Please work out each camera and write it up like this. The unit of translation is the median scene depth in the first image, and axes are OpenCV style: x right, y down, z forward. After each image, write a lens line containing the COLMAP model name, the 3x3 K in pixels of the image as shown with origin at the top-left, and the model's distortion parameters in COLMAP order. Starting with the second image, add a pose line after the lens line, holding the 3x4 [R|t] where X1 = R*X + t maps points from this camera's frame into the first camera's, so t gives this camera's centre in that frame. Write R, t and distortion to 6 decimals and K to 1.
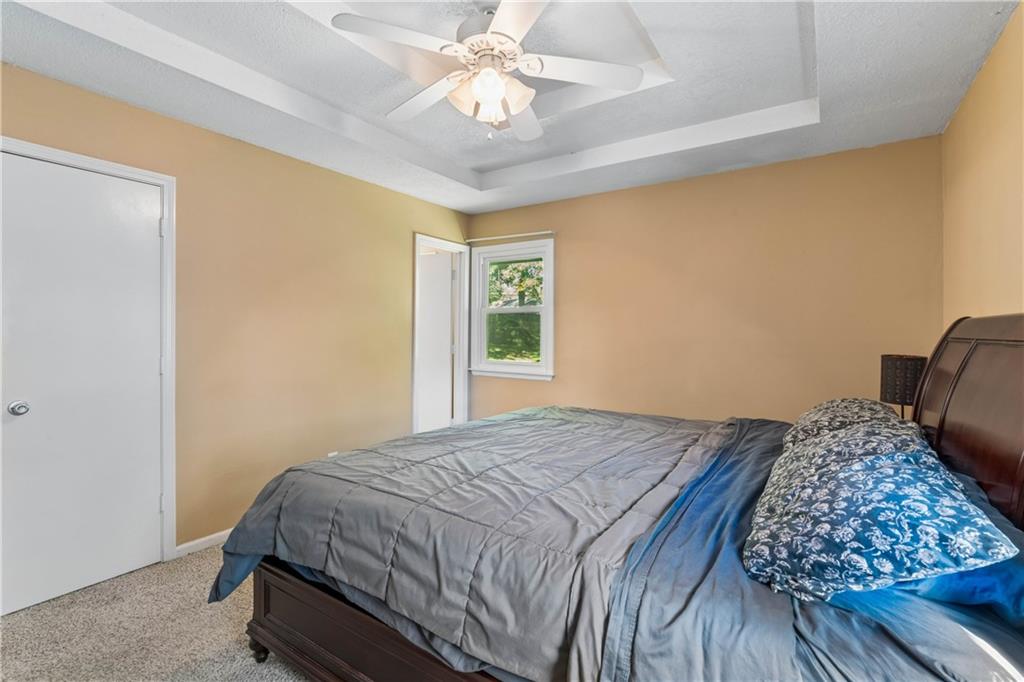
lens RADIAL K [[472.4, 0, 510.6], [0, 472.4, 332.3], [0, 0, 1]] dist [0.003545, 0.000424]
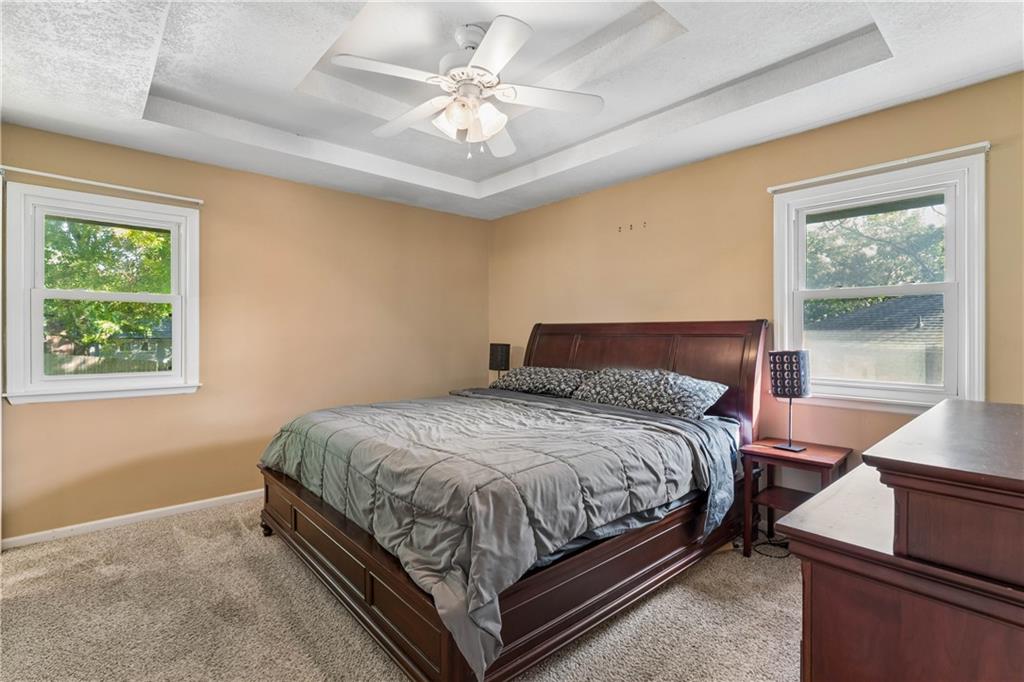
lens RADIAL K [[472.4, 0, 512.7], [0, 472.4, 337.1], [0, 0, 1]] dist [0.003545, 0.000424]
pose [[0.251976, -0.013919, 0.967633, -0.615847], [0.000954, 0.999900, 0.014135, 0.000864], [-0.967733, -0.002638, 0.251964, 0.342653]]
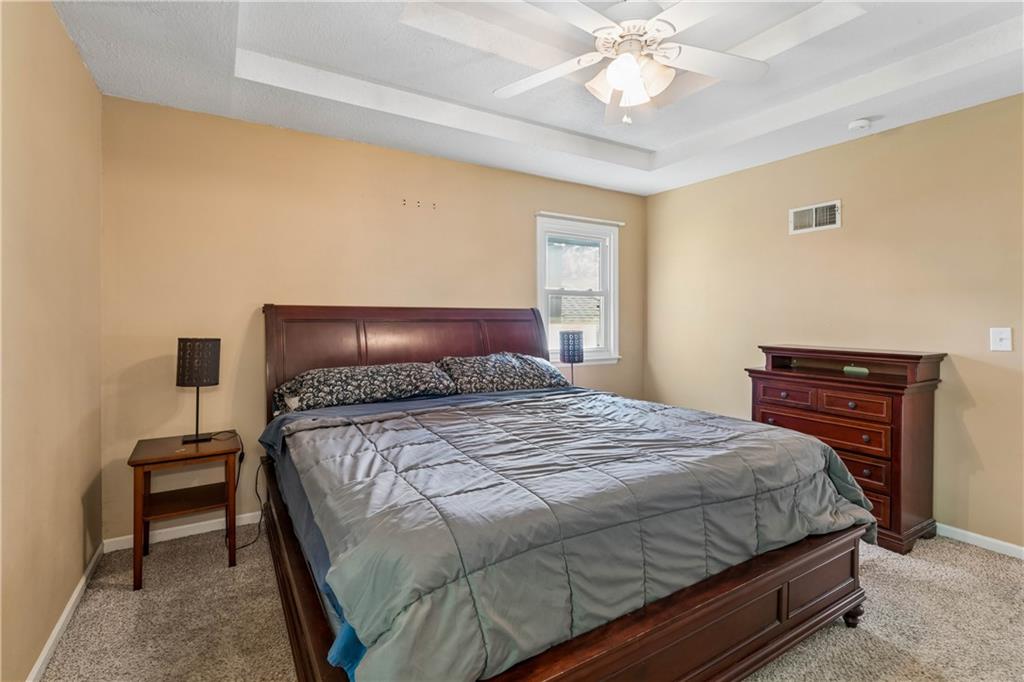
lens RADIAL K [[472.4, 0, 511.1], [0, 472.4, 322.1], [0, 0, 1]] dist [0.003545, 0.000424]
pose [[-0.904514, -0.011241, 0.426296, -0.137323], [-0.006635, 0.999902, 0.012288, 0.000880], [-0.426392, 0.008286, -0.904500, 1.115064]]
